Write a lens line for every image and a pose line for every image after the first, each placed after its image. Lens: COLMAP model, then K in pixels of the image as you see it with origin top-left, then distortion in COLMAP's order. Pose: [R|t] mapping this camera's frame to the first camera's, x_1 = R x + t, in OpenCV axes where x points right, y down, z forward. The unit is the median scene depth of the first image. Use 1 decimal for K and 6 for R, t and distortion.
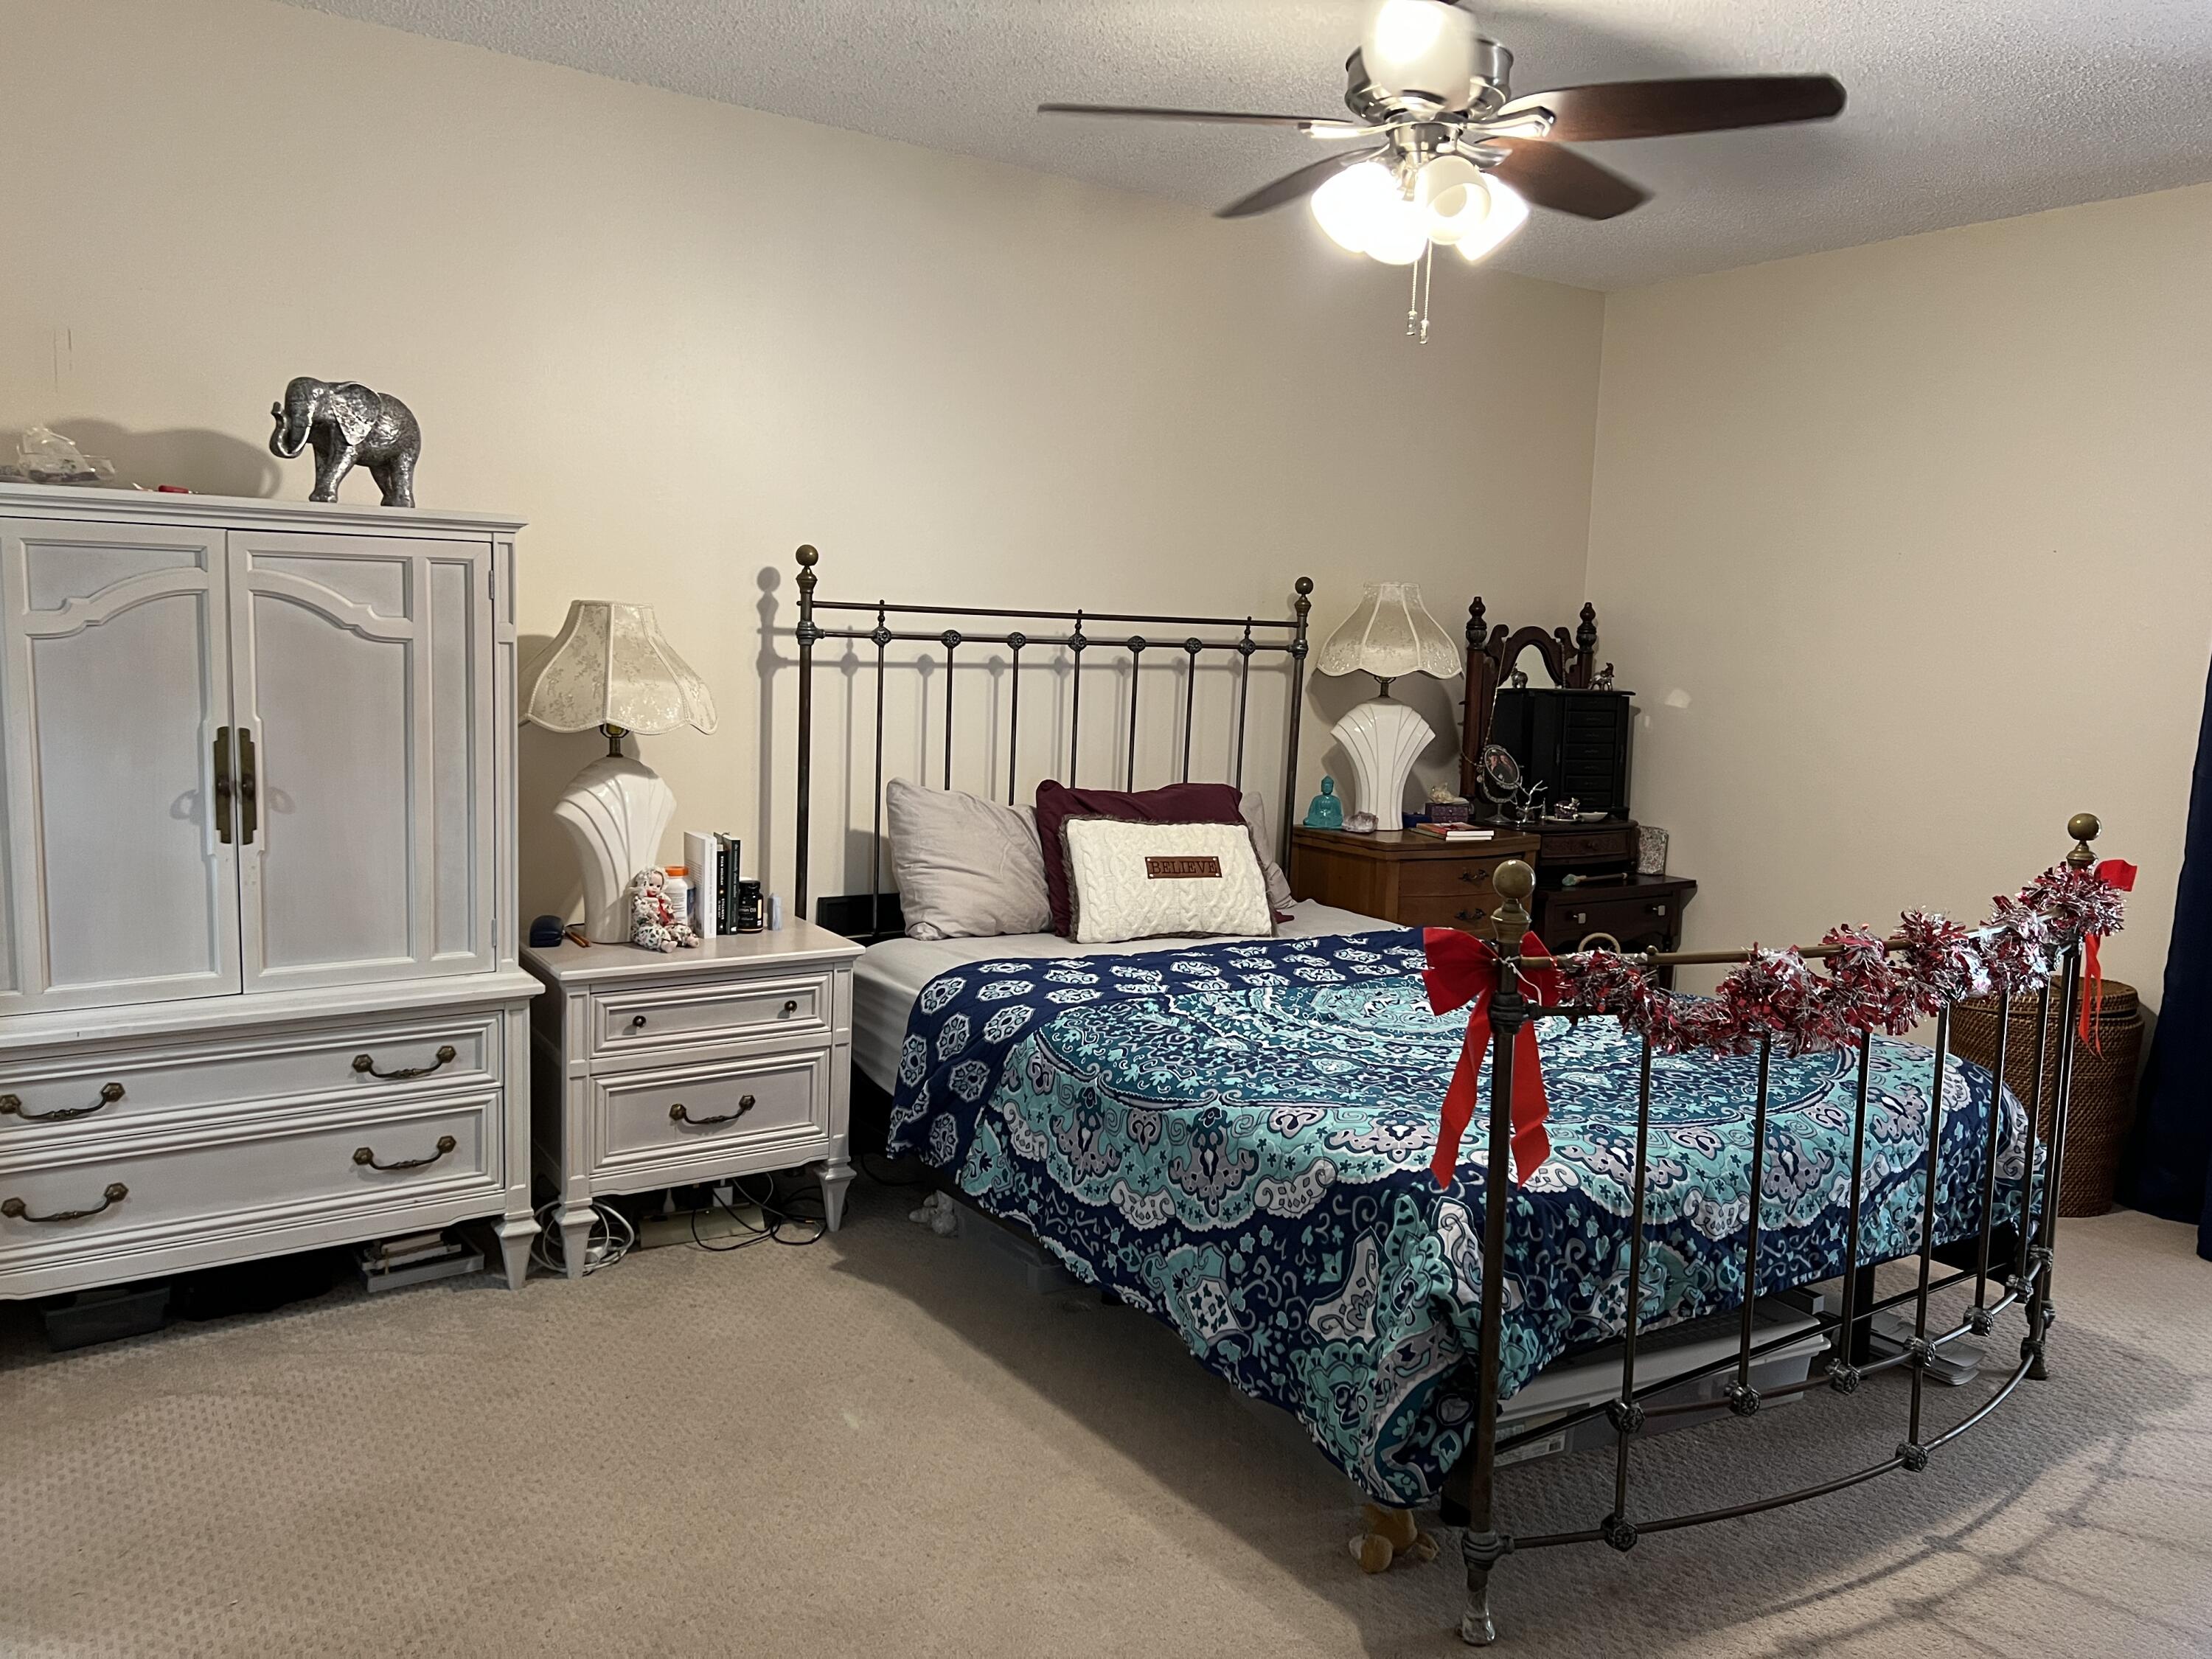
lens RADIAL K [[1661.6, 0, 1110.4], [0, 1661.6, 822.6], [0, 0, 1]] dist [0.062221, -0.070455]
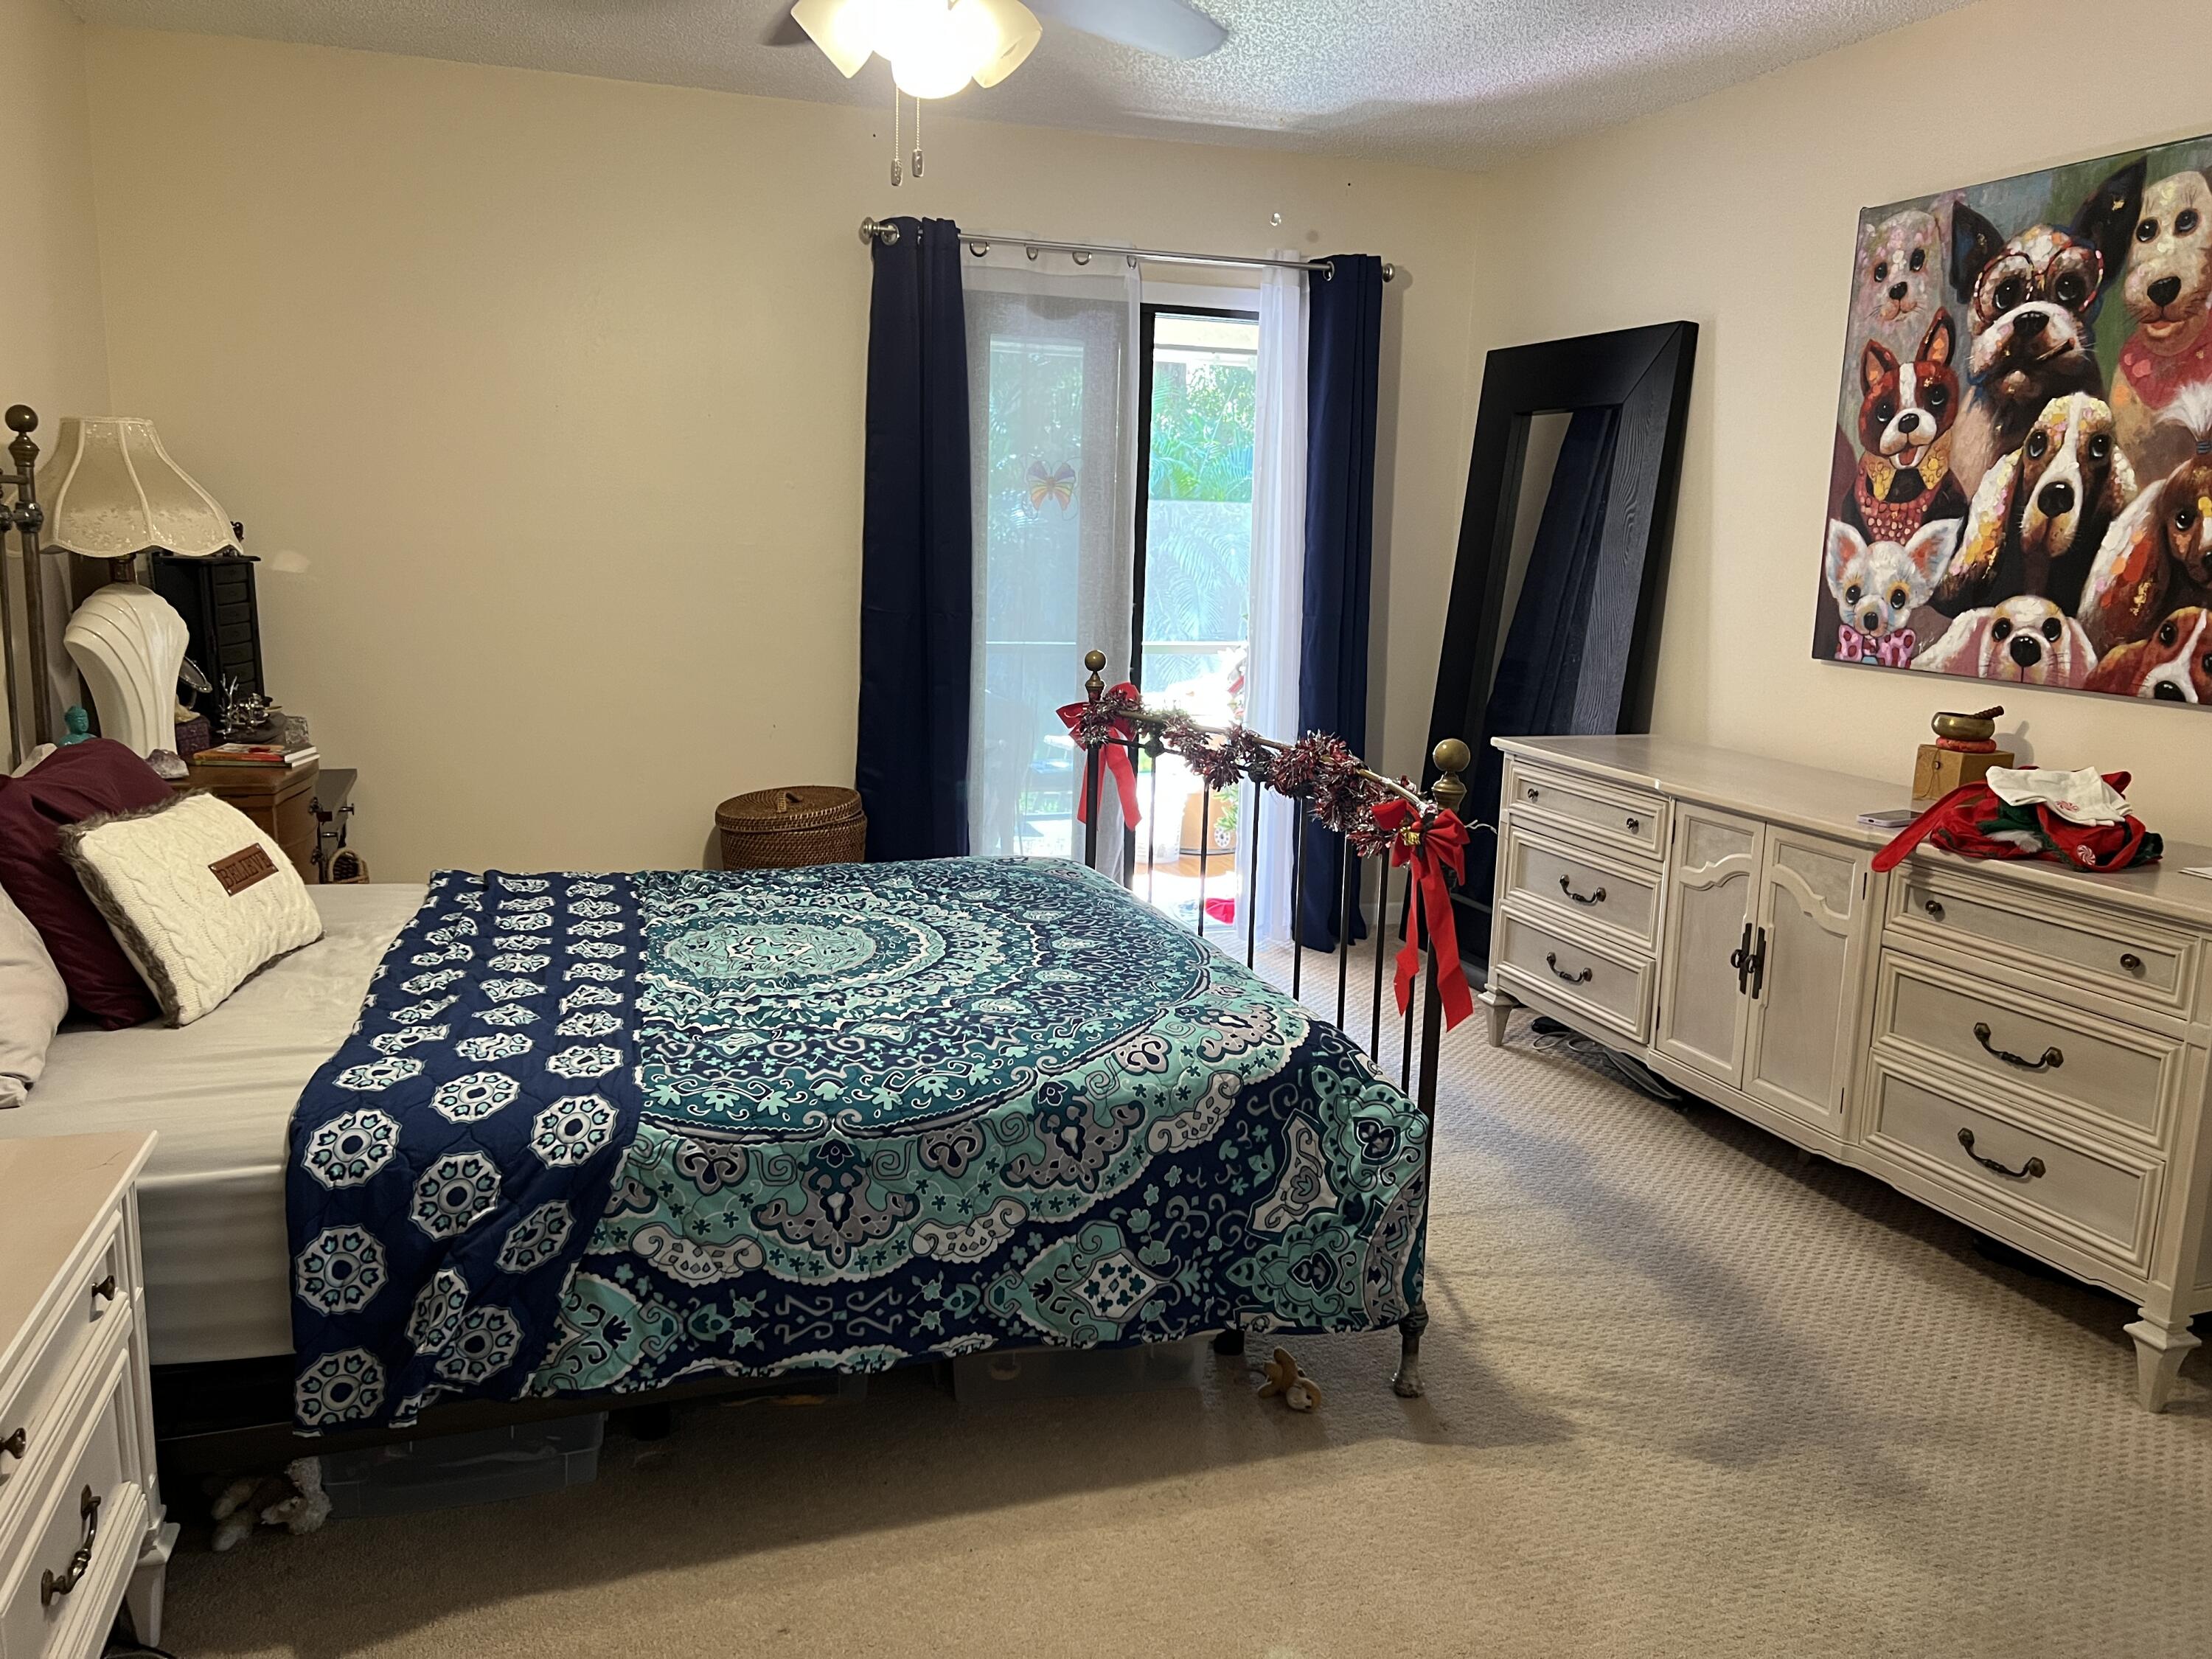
lens RADIAL K [[1661.6, 0, 1112.0], [0, 1661.6, 829.7], [0, 0, 1]] dist [0.062221, -0.070455]
pose [[0.258950, -0.208468, 0.943126, -0.733363], [0.091214, 0.977345, 0.190987, -0.125478], [-0.961574, 0.036570, 0.272099, 0.723262]]
